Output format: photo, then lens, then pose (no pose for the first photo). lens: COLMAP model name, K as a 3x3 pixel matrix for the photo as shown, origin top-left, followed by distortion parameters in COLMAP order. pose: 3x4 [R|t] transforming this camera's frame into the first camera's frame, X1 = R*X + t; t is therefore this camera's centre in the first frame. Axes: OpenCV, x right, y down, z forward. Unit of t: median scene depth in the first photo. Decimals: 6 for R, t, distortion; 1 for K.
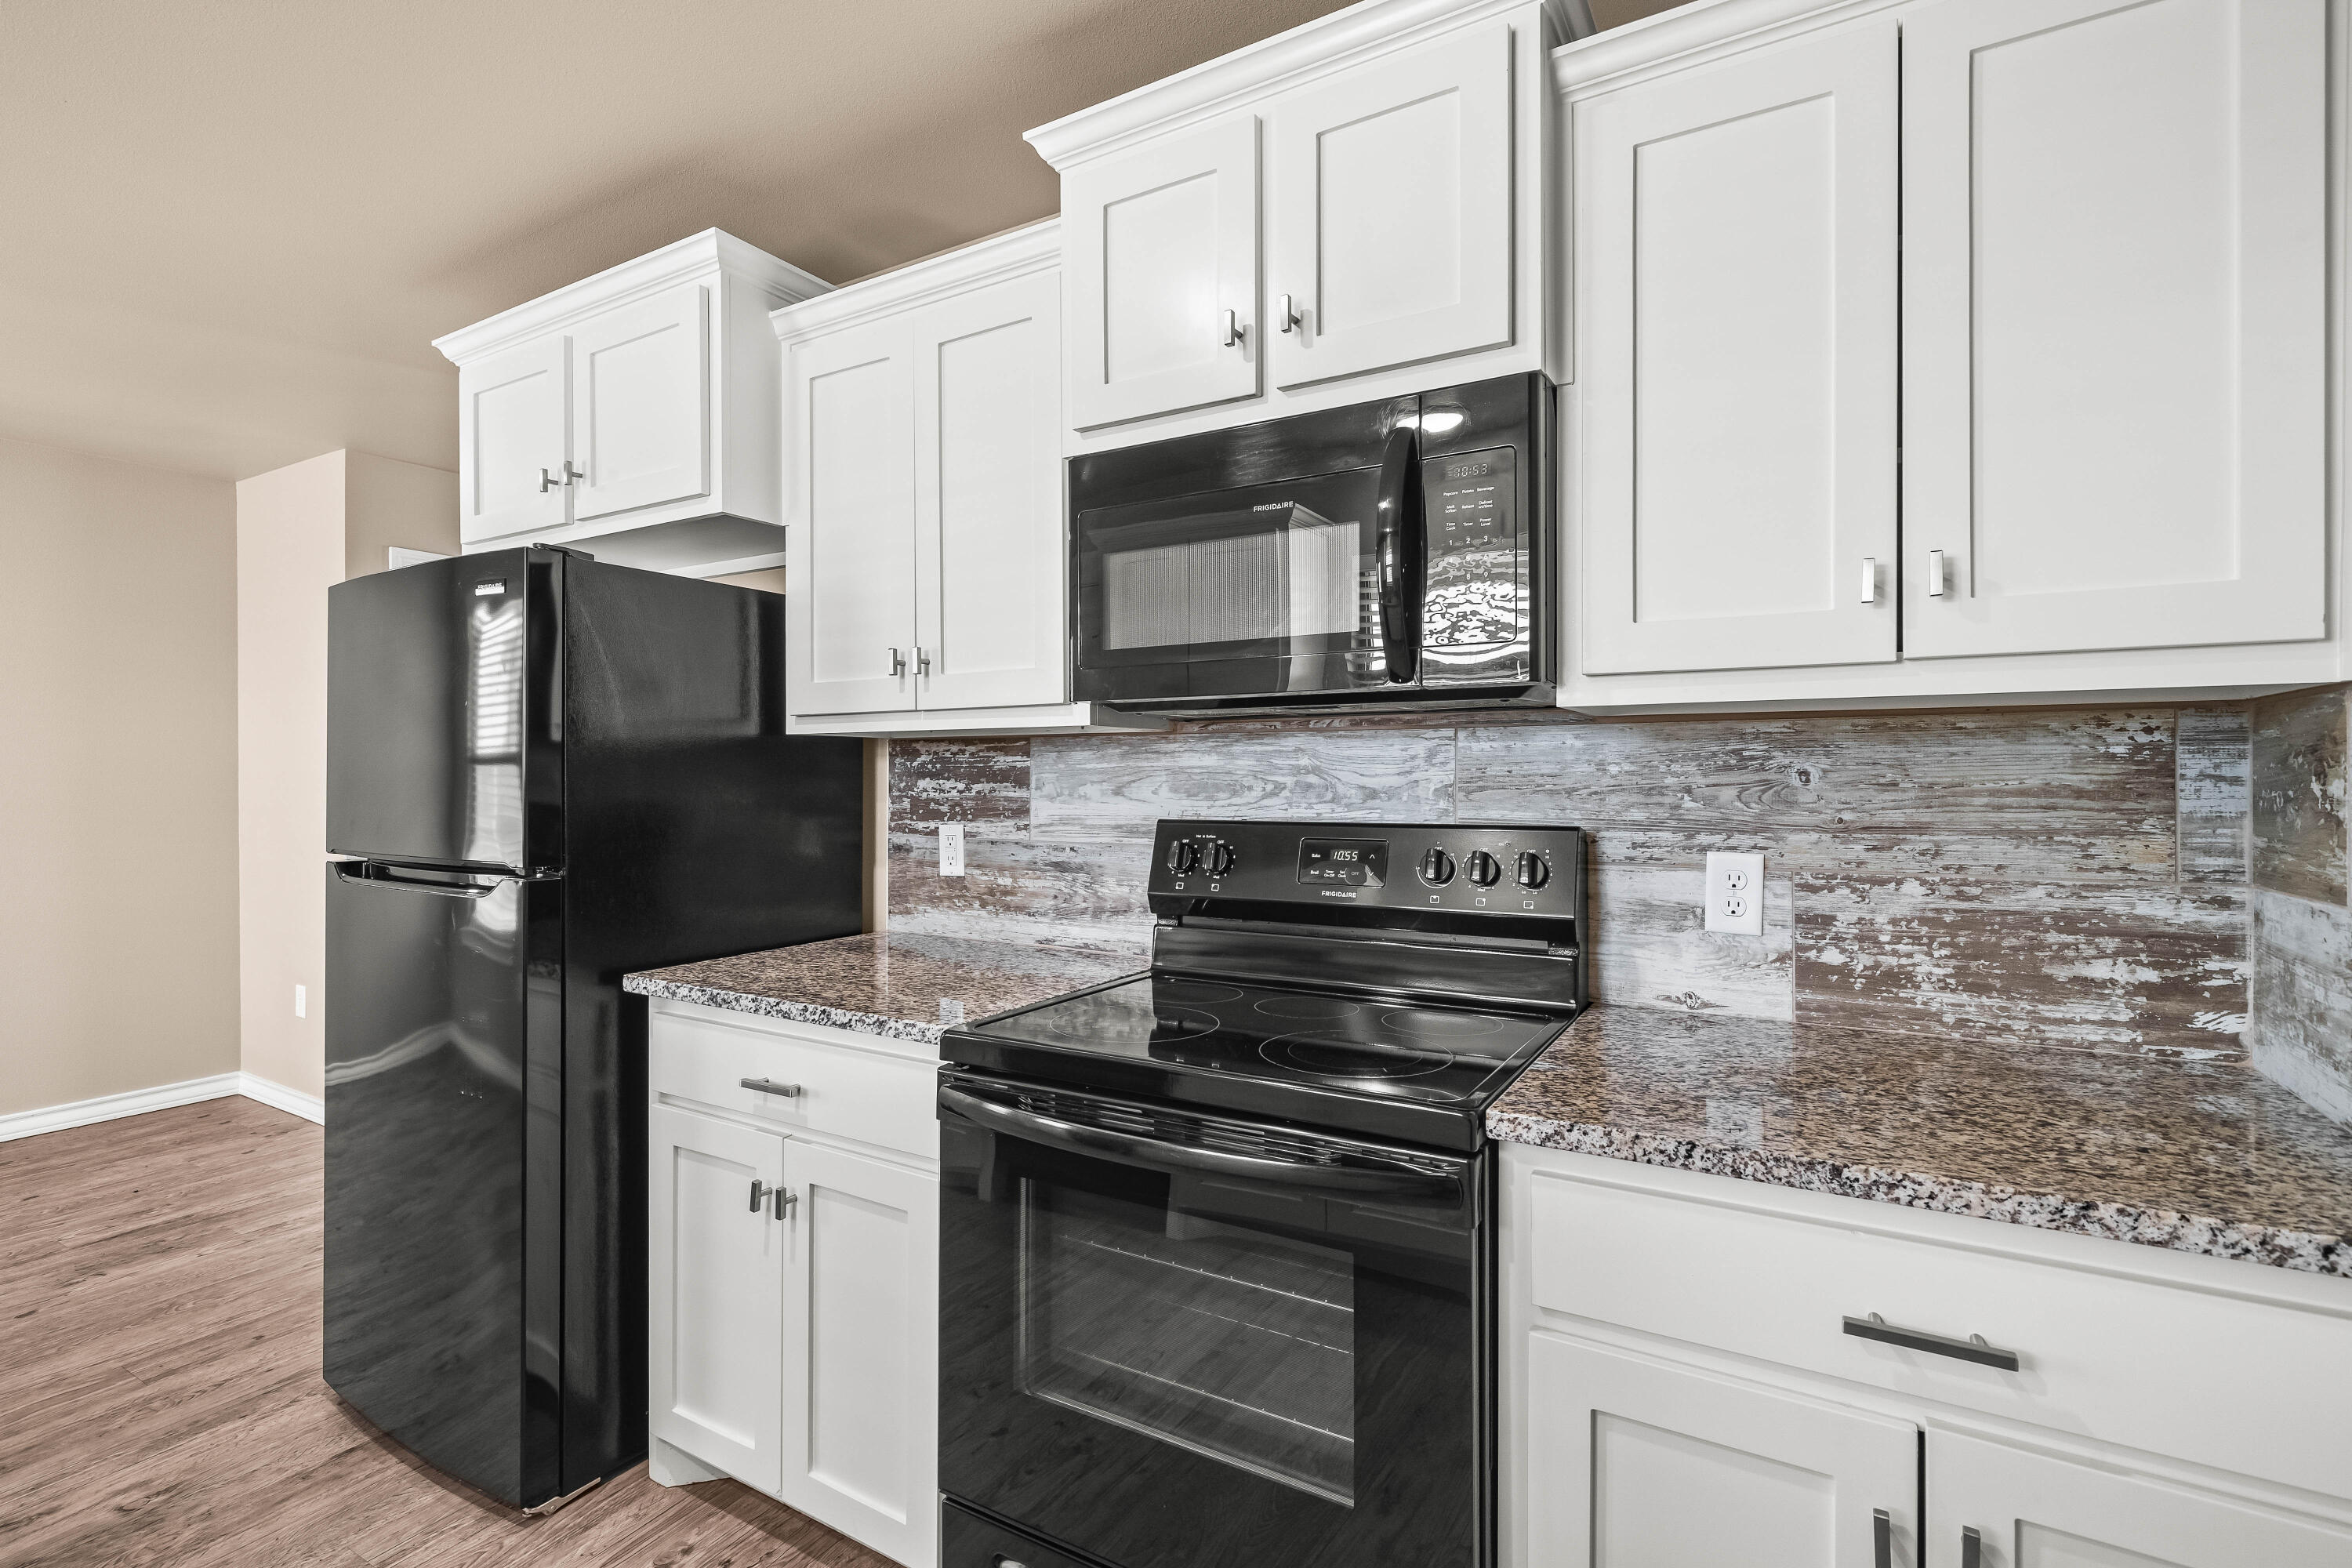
lens RADIAL K [[1073.9, 0, 1158.4], [0, 1073.9, 777.9], [0, 0, 1]] dist [-0.003063, 0.000722]
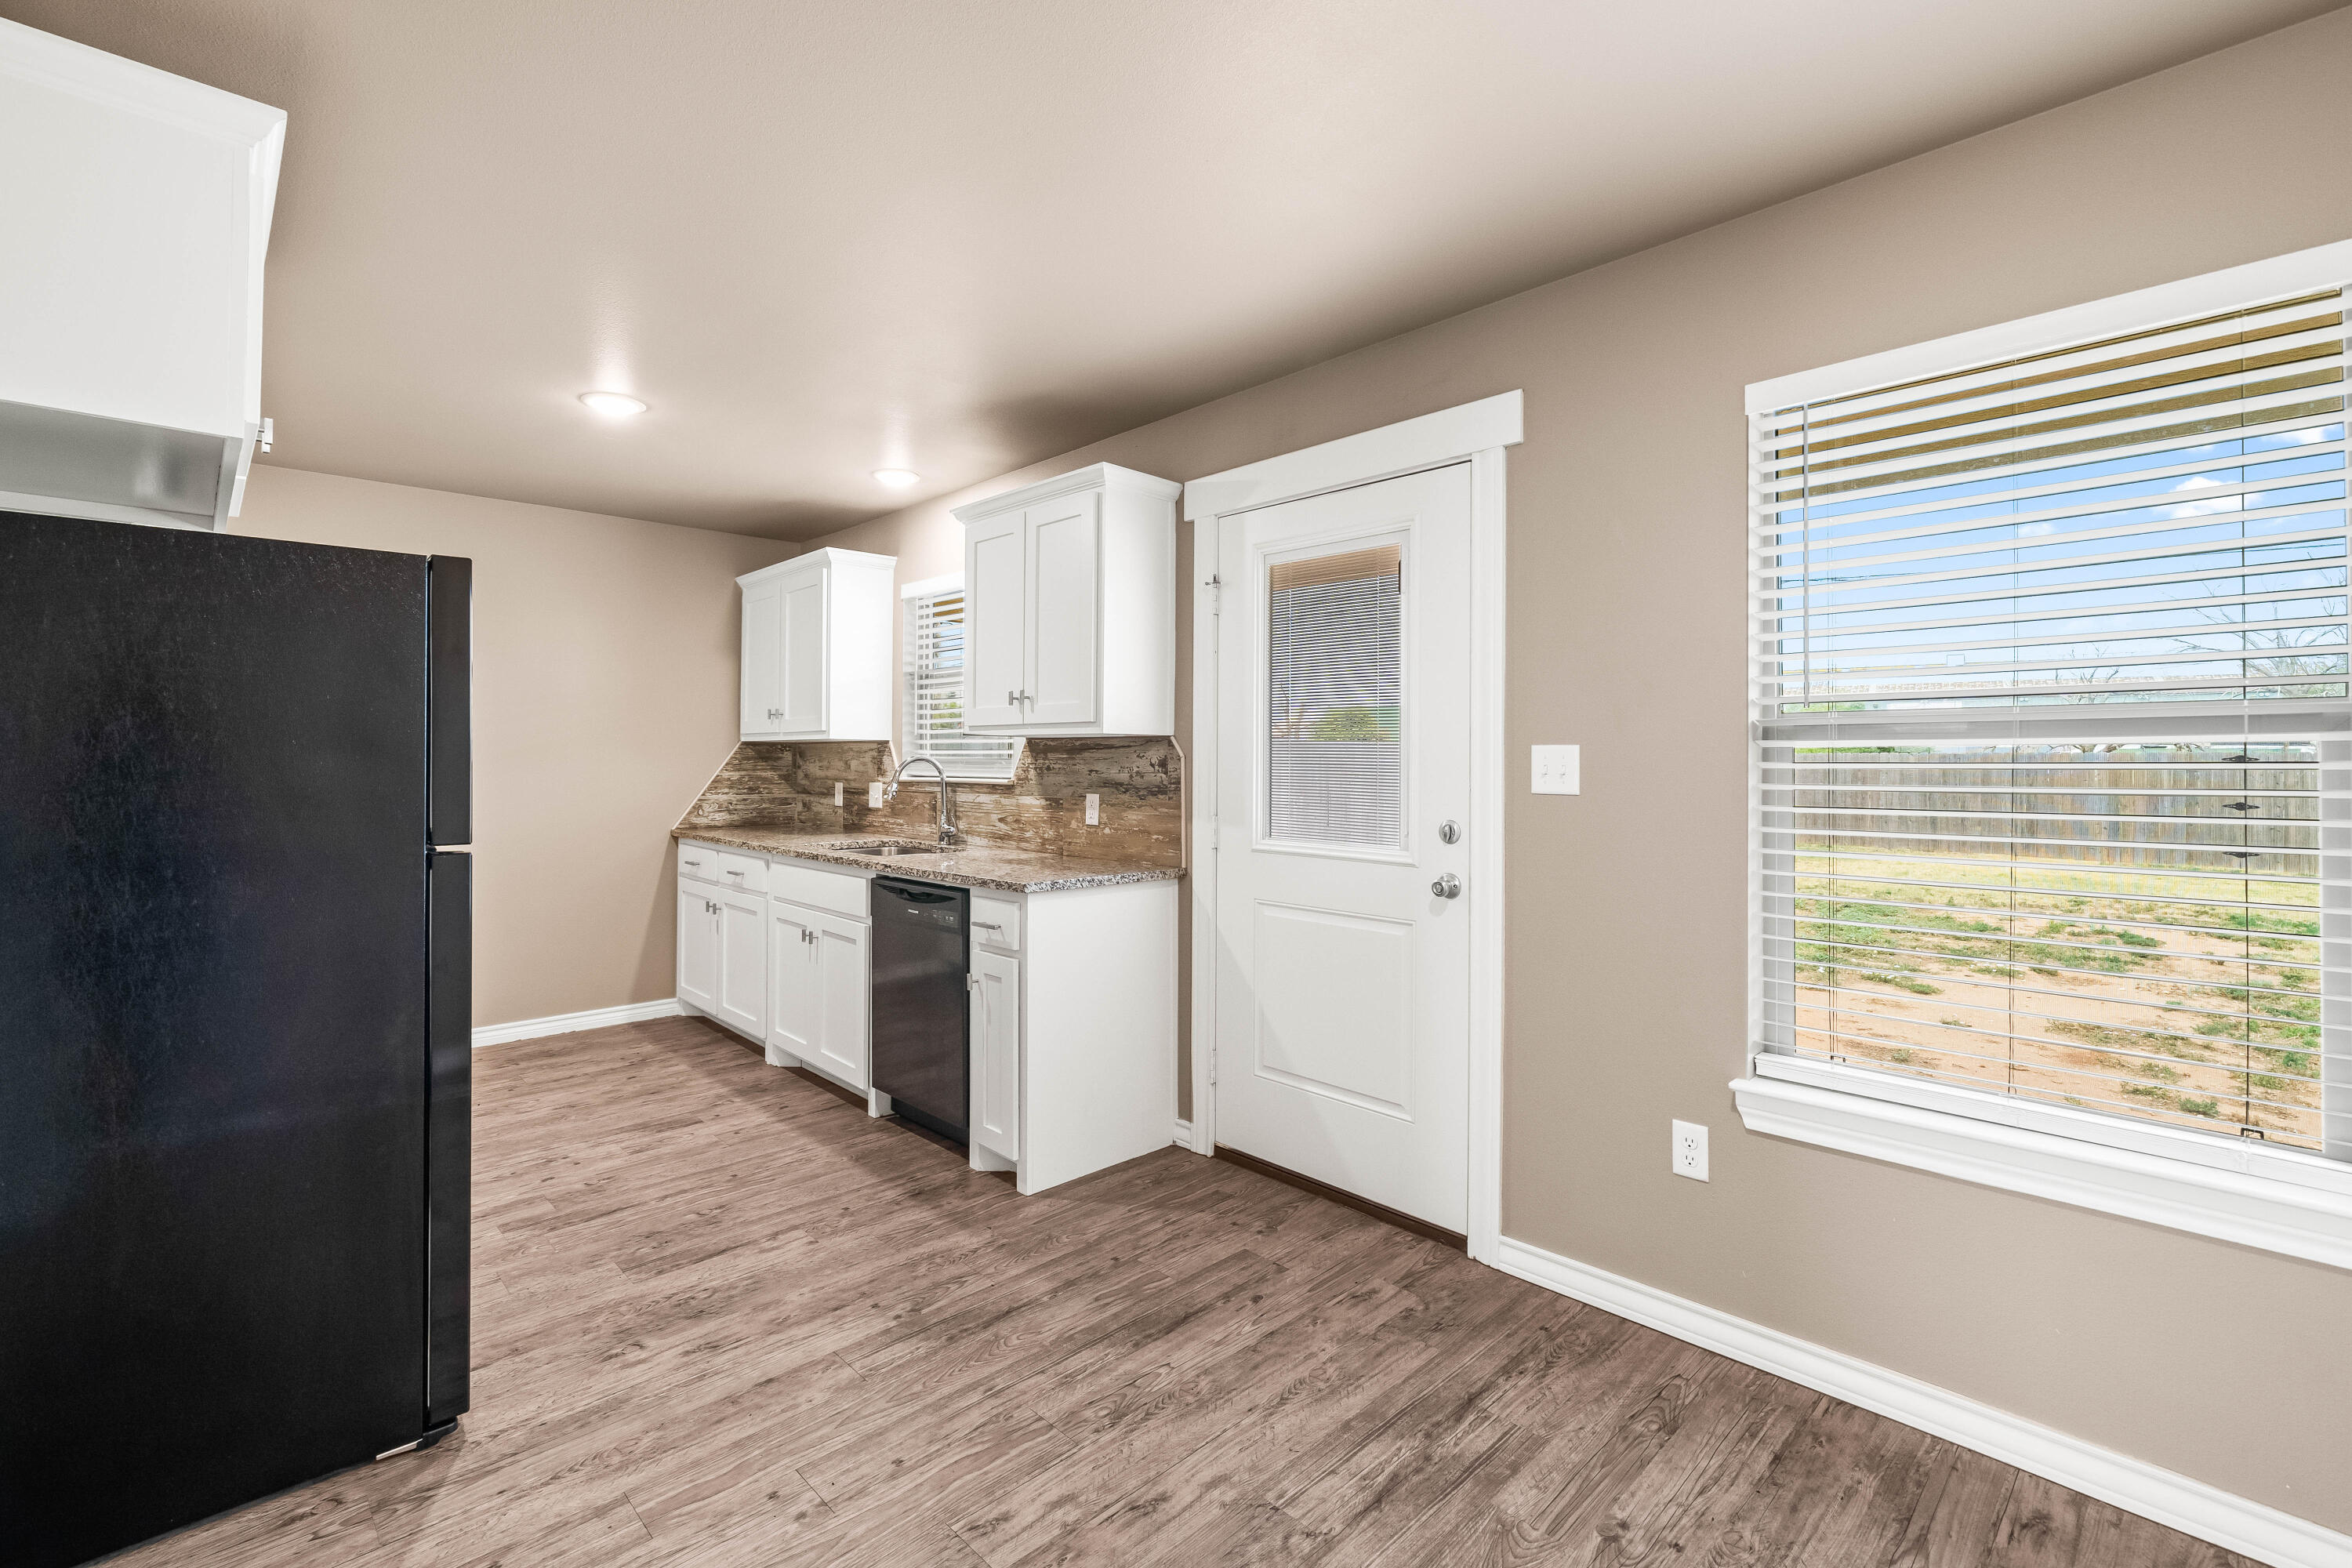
lens RADIAL K [[1061.1, 0, 1178.3], [0, 1061.1, 749.8], [0, 0, 1]] dist [-0.001964, -0.000043]
pose [[-0.962708, -0.000131, 0.270543, -1.659529], [-0.002153, 0.999972, -0.007179, -0.007112], [-0.270534, -0.007494, -0.962681, 1.763632]]
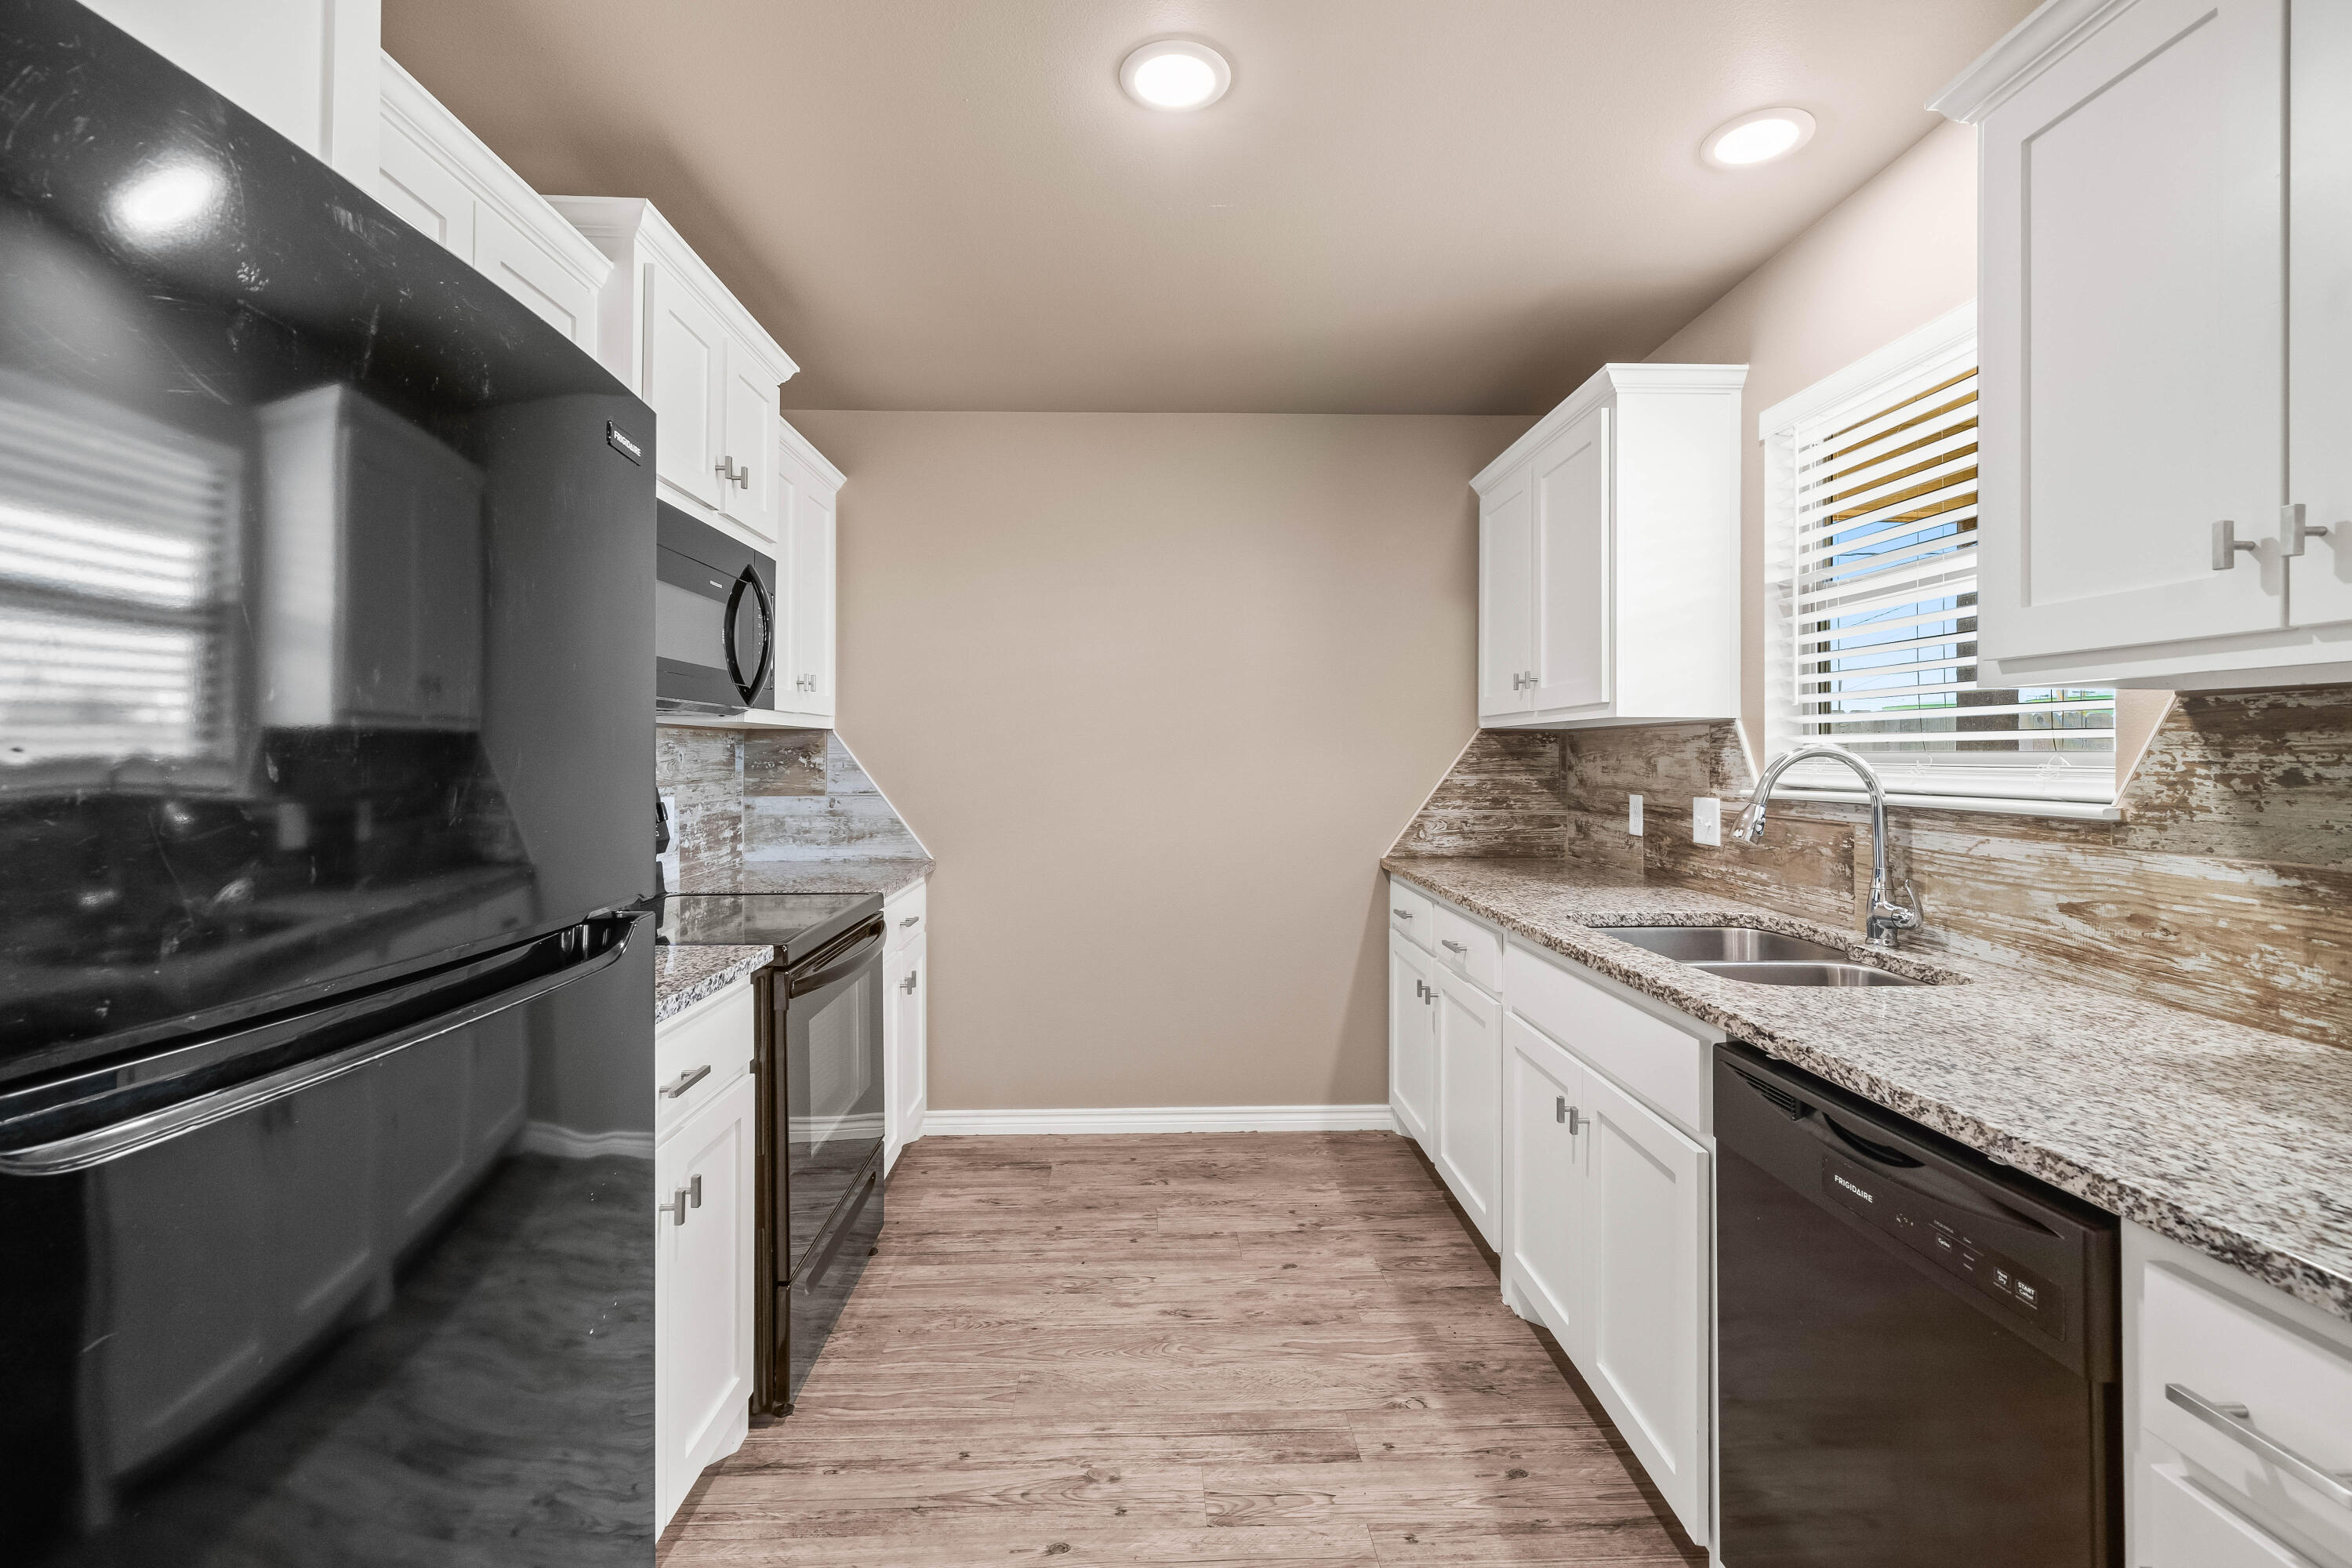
lens RADIAL K [[1061.1, 0, 1152.0], [0, 1061.1, 751.9], [0, 0, 1]] dist [-0.001964, -0.000043]
pose [[-0.526044, 0.003288, 0.850451, -1.109594], [0.001490, 0.999995, -0.002944, -0.002098], [-0.850456, -0.000281, -0.526046, 0.915689]]
